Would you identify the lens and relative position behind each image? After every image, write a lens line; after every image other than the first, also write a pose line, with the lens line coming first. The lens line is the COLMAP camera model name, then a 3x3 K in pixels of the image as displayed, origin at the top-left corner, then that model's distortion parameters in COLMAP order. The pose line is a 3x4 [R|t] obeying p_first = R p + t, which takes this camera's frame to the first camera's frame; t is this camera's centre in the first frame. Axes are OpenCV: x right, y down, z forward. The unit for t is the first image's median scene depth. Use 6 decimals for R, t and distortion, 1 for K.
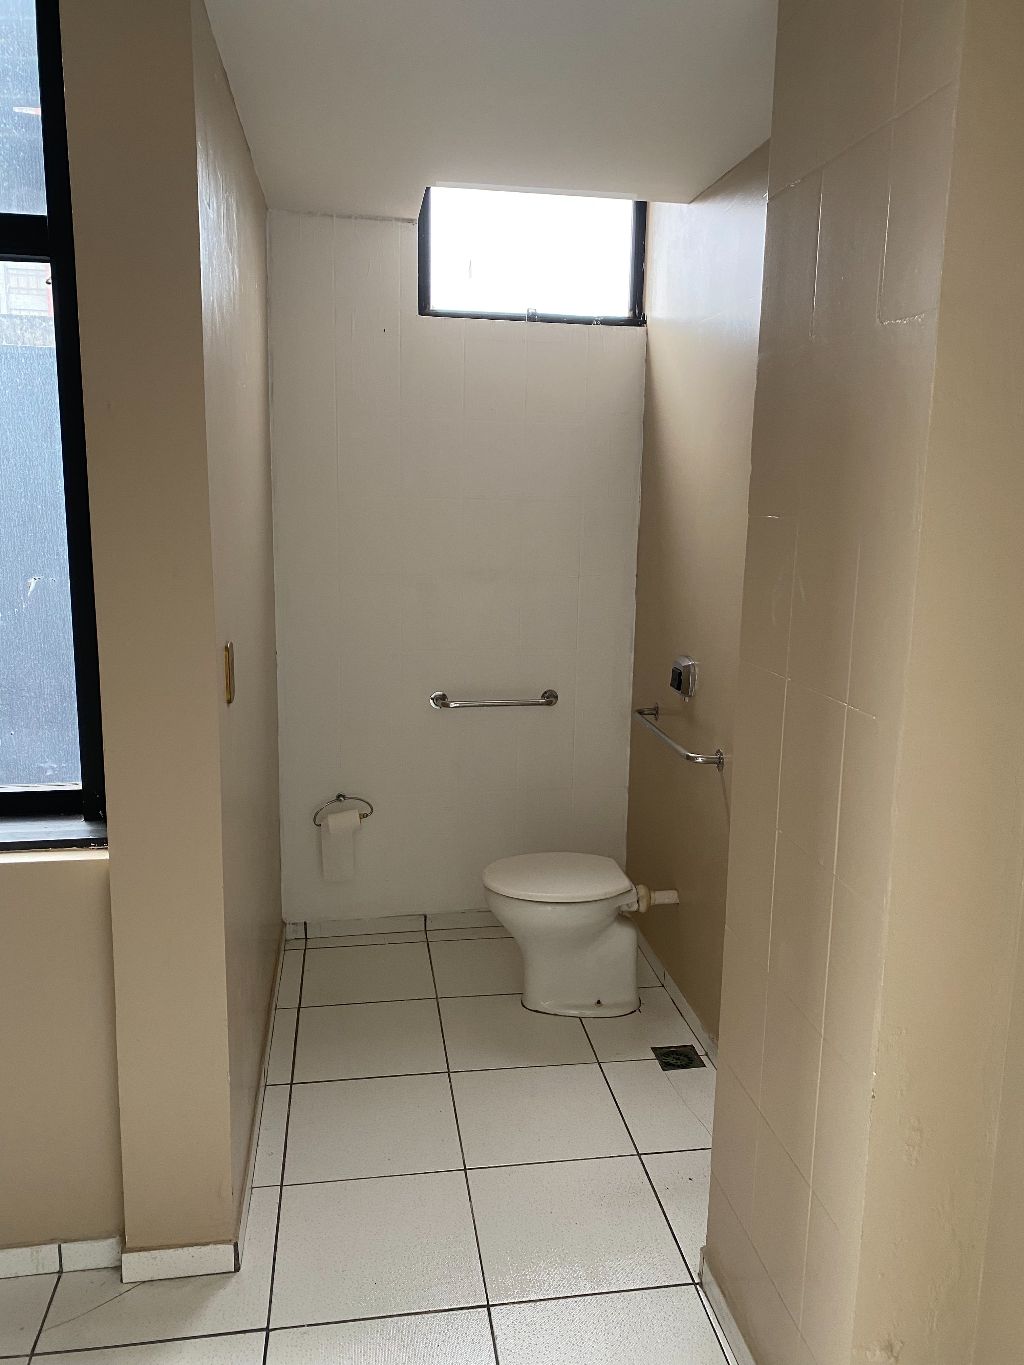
lens RADIAL K [[994.7, 0, 511.1], [0, 994.7, 680.5], [0, 0, 1]] dist [0.003633, -0.009738]
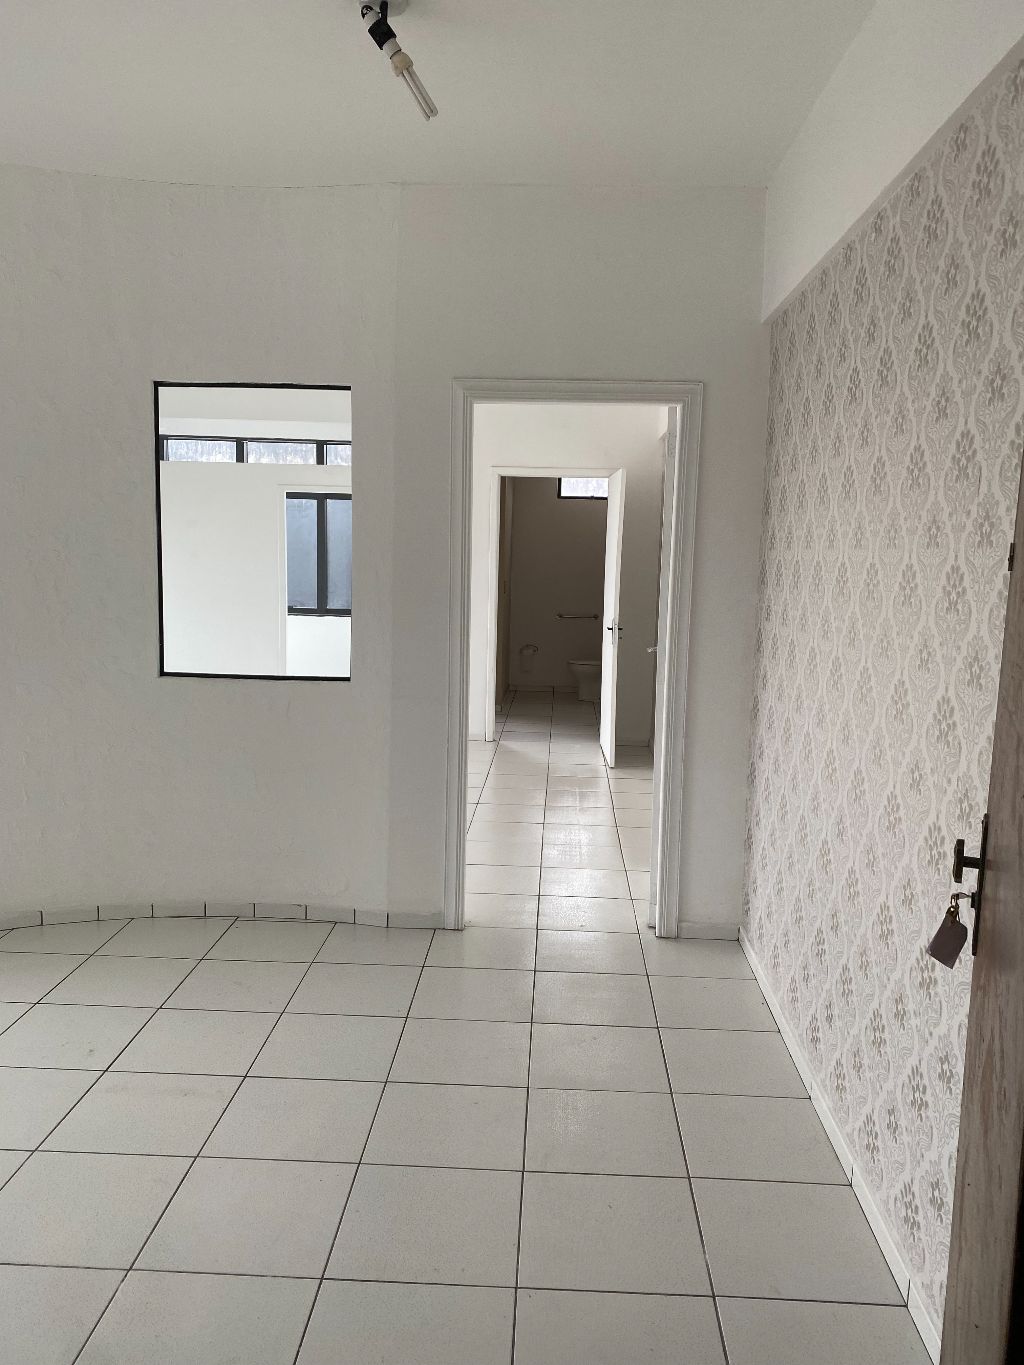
lens RADIAL K [[994.7, 0, 512.4], [0, 994.7, 686.2], [0, 0, 1]] dist [0.003633, -0.009738]
pose [[0.978640, 0.027597, -0.203722, 0.442220], [-0.040557, 0.997391, -0.059717, 0.447877], [0.201543, 0.066704, 0.977206, -2.162348]]
